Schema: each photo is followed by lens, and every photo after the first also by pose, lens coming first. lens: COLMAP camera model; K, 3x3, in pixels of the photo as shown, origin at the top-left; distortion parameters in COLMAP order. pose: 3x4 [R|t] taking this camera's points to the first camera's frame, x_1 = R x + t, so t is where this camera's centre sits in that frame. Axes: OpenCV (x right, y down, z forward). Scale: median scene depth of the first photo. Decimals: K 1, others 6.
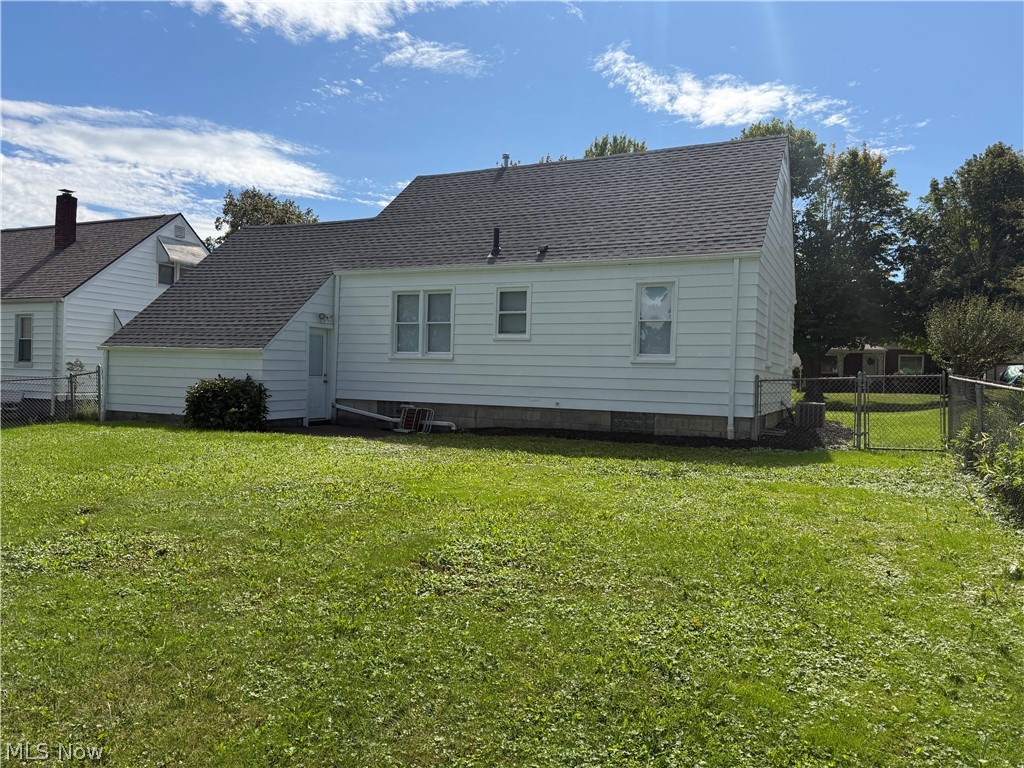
lens RADIAL K [[714.1, 0, 514.5], [0, 714.1, 382.6], [0, 0, 1]] dist [0.107792, -0.169540]
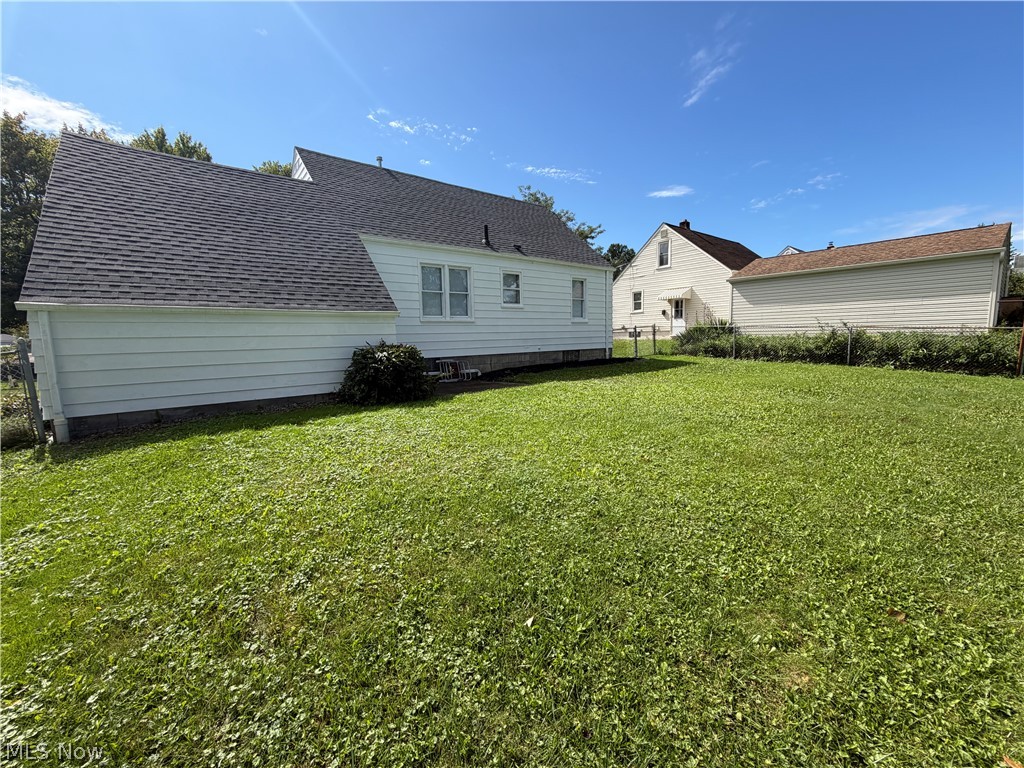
lens RADIAL K [[413.2, 0, 513.1], [0, 413.2, 379.7], [0, 0, 1]] dist [-0.000569, 0.000283]
pose [[0.445985, -0.130100, 0.885534, -0.768645], [0.041871, 0.991329, 0.124555, -0.019051], [-0.894060, -0.018471, 0.447565, 0.611212]]
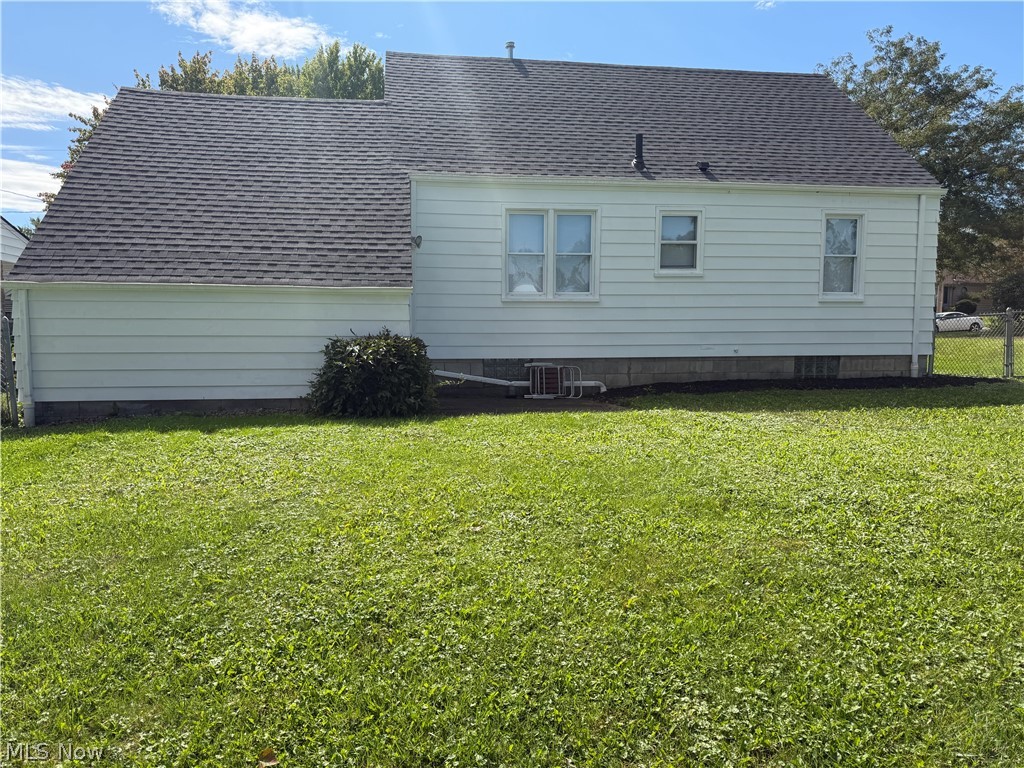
lens RADIAL K [[732.1, 0, 506.8], [0, 732.1, 390.4], [0, 0, 1]] dist [0.083848, -0.124007]
pose [[0.832563, -0.073571, 0.549023, -0.639441], [0.028938, 0.995564, 0.089525, -0.010461], [-0.553174, -0.058647, 0.830999, 0.393598]]
